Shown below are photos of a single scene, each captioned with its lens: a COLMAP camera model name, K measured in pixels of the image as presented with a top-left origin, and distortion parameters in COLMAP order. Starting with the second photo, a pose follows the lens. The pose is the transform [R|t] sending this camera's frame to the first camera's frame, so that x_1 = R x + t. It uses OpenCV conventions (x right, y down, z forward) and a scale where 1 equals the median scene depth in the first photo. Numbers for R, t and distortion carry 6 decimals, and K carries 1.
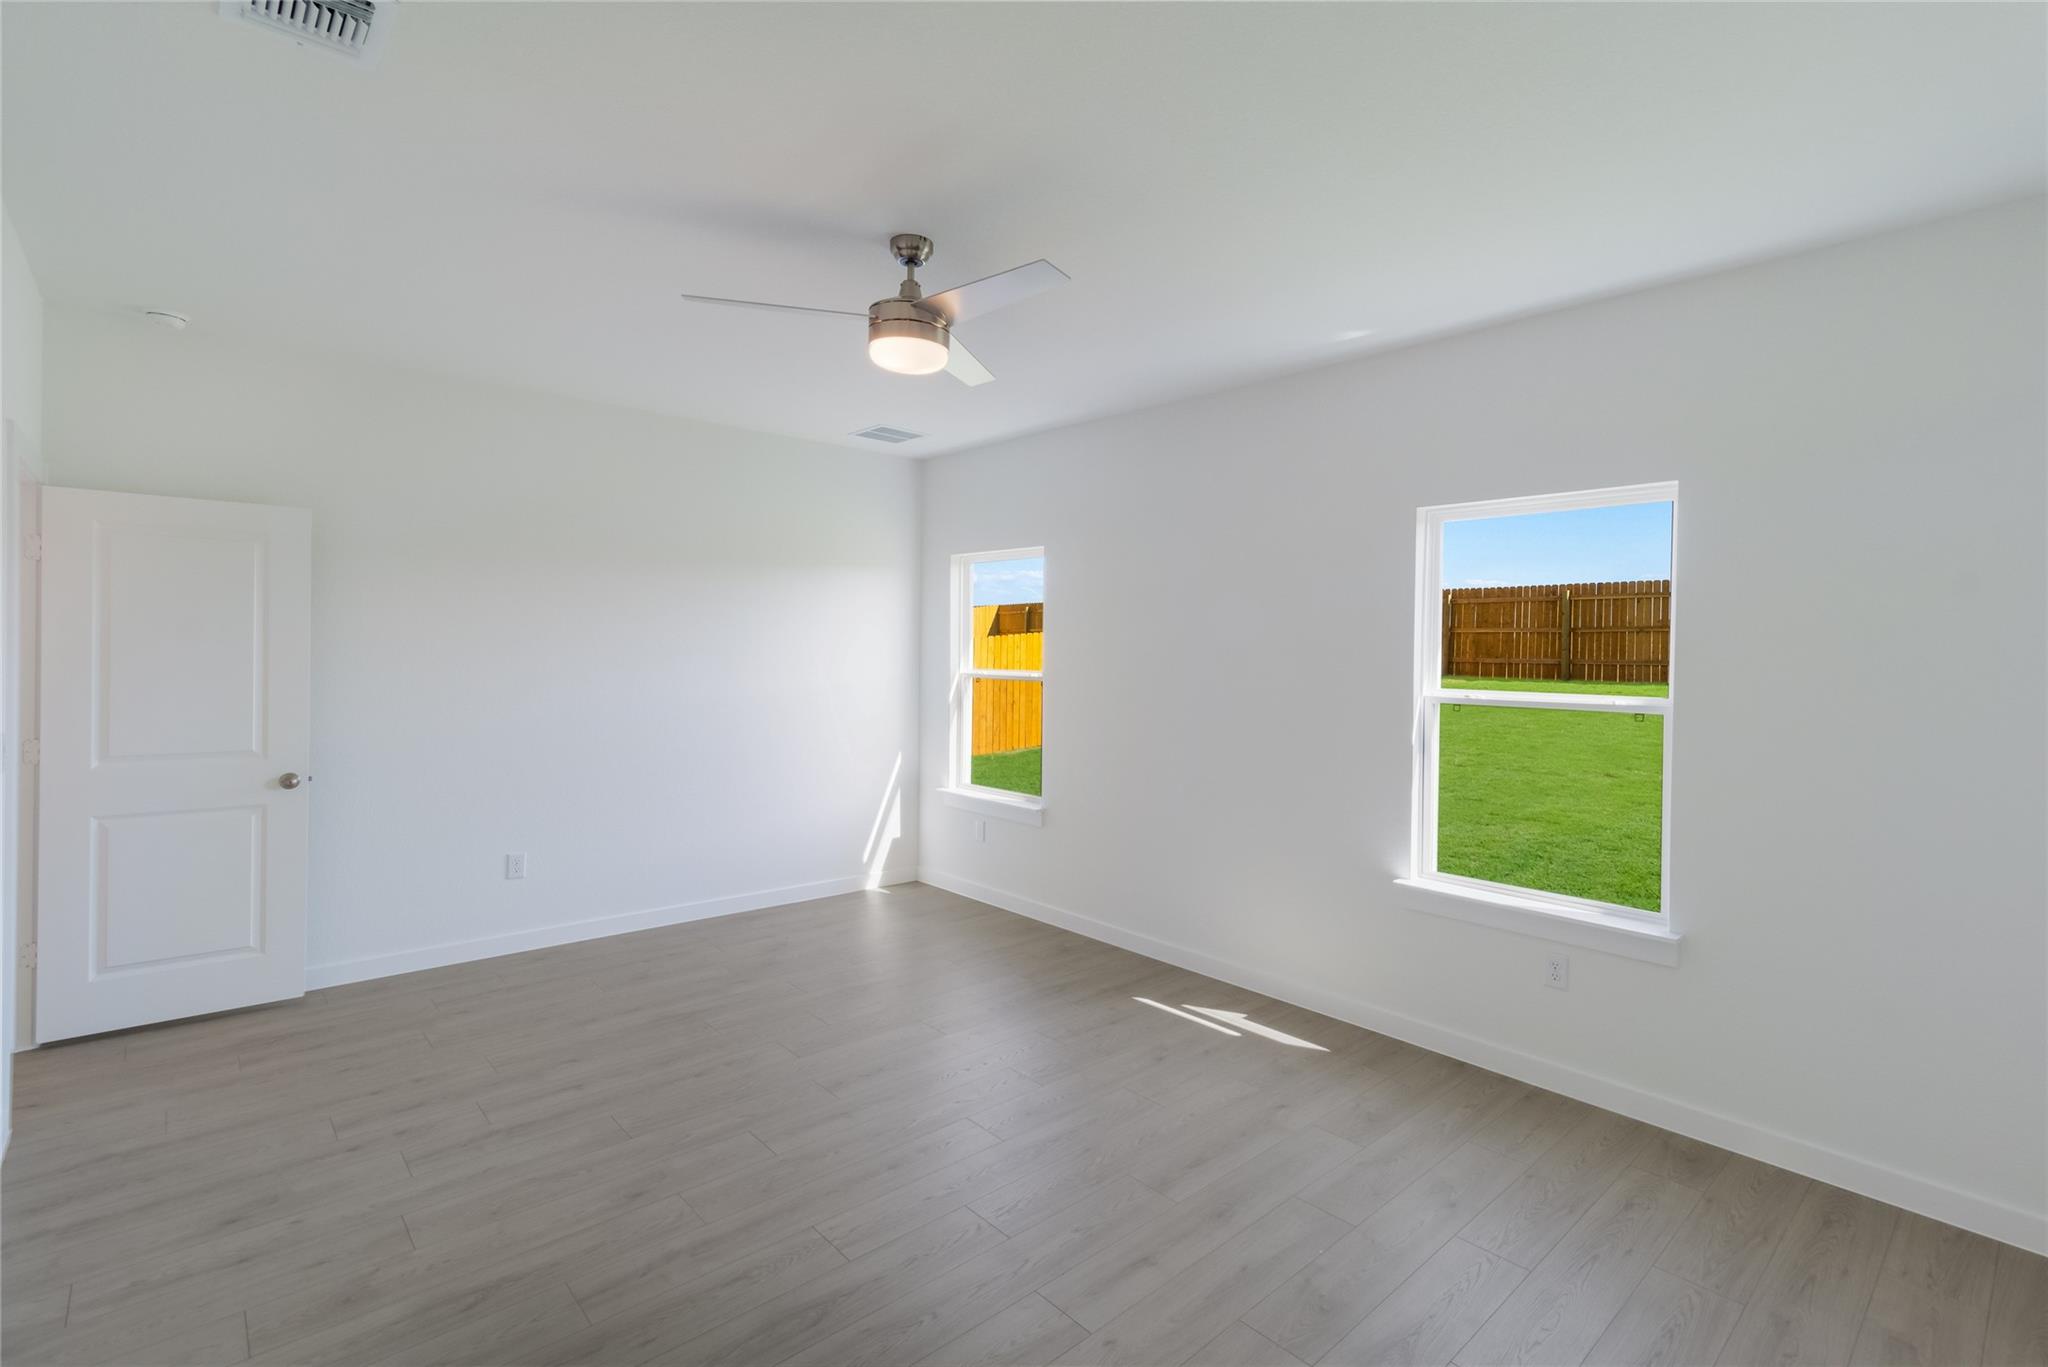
lens RADIAL K [[932.8, 0, 1025.4], [0, 932.8, 666.7], [0, 0, 1]] dist [0.017349, 0.000309]
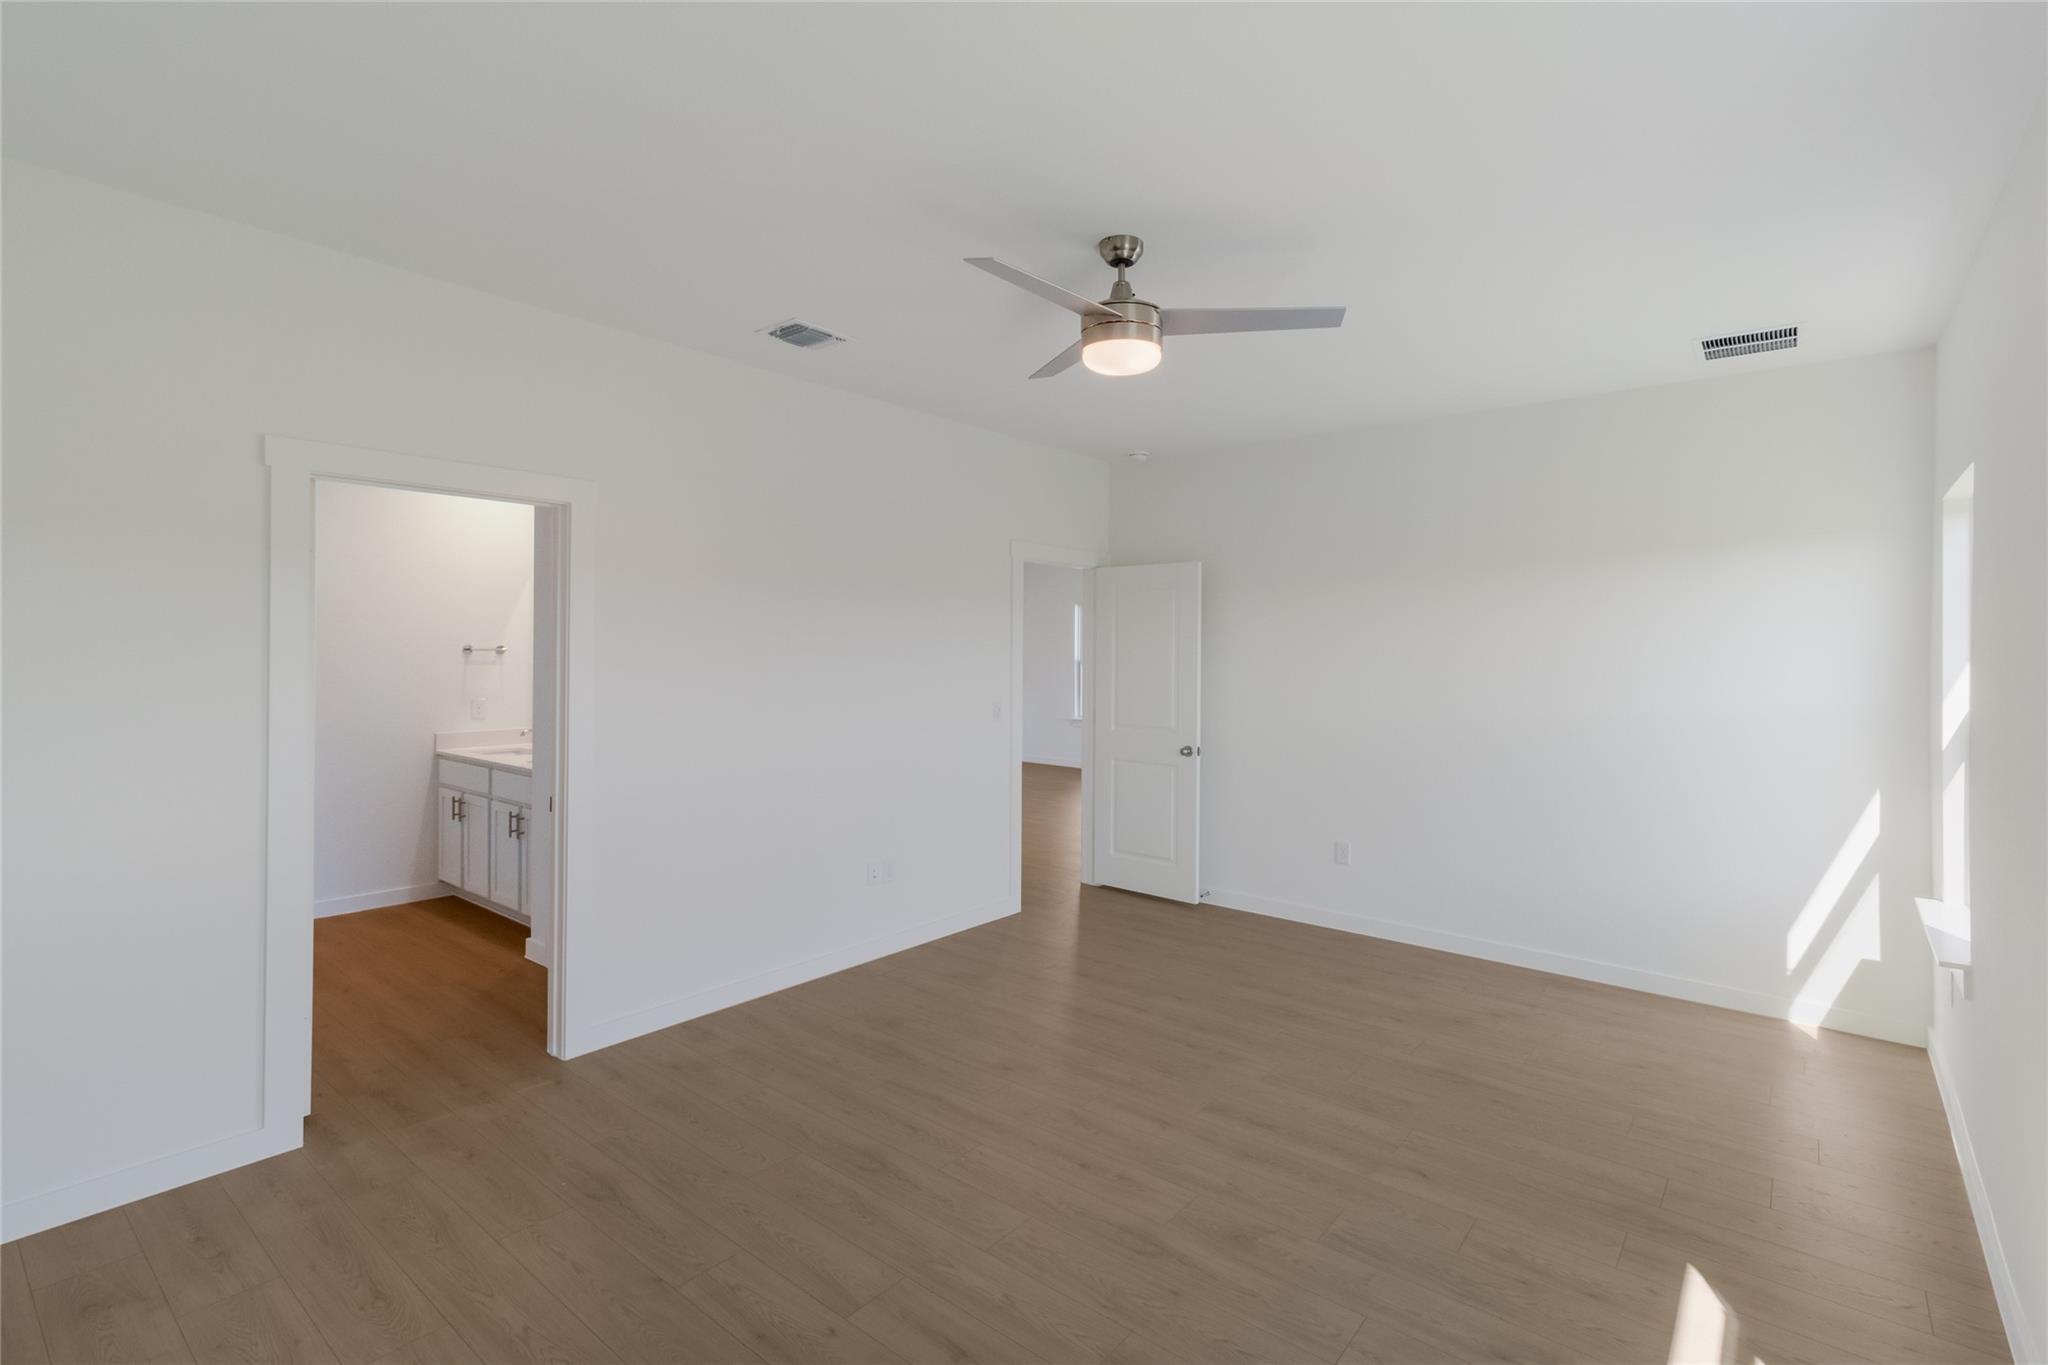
lens RADIAL K [[932.8, 0, 1027.1], [0, 932.8, 676.8], [0, 0, 1]] dist [0.017349, 0.000309]
pose [[0.147905, 0.003607, -0.988995, 0.579380], [-0.014943, 0.999887, 0.001412, 0.010737], [0.988889, 0.014569, 0.147942, 0.549931]]
